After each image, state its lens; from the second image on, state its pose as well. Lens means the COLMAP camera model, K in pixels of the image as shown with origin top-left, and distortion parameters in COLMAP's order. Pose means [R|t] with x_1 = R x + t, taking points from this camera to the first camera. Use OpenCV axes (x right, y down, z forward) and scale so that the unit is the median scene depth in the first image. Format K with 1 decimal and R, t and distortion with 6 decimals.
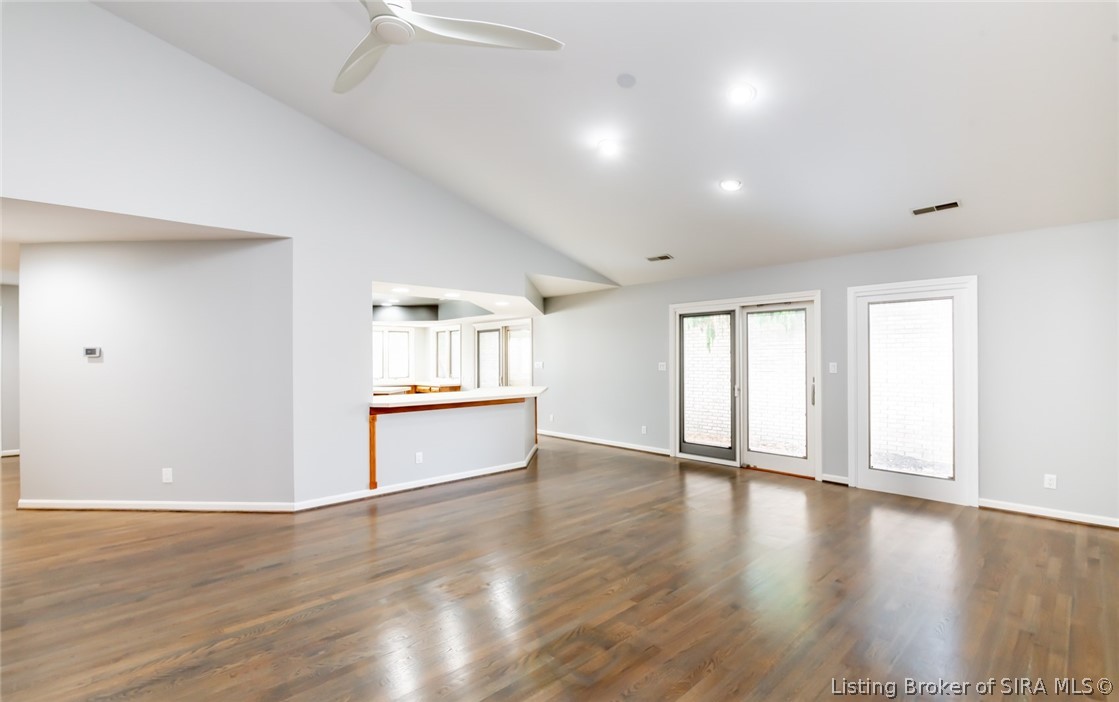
lens RADIAL K [[498.8, 0, 556.5], [0, 498.8, 348.1], [0, 0, 1]] dist [-0.005956, -0.000382]
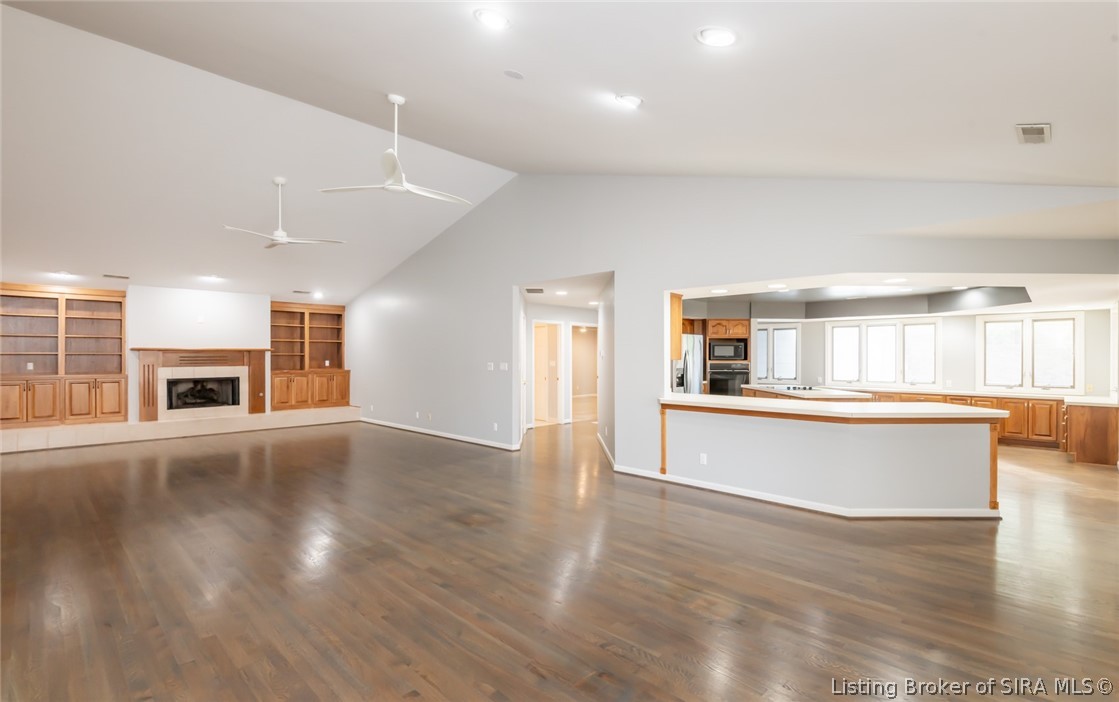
lens RADIAL K [[498.8, 0, 555.0], [0, 498.8, 353.8], [0, 0, 1]] dist [-0.005956, -0.000382]
pose [[0.064336, -0.000358, -0.997928, 0.710004], [0.014402, 0.999896, 0.000569, 0.005224], [0.997824, -0.014409, 0.064335, 0.653302]]
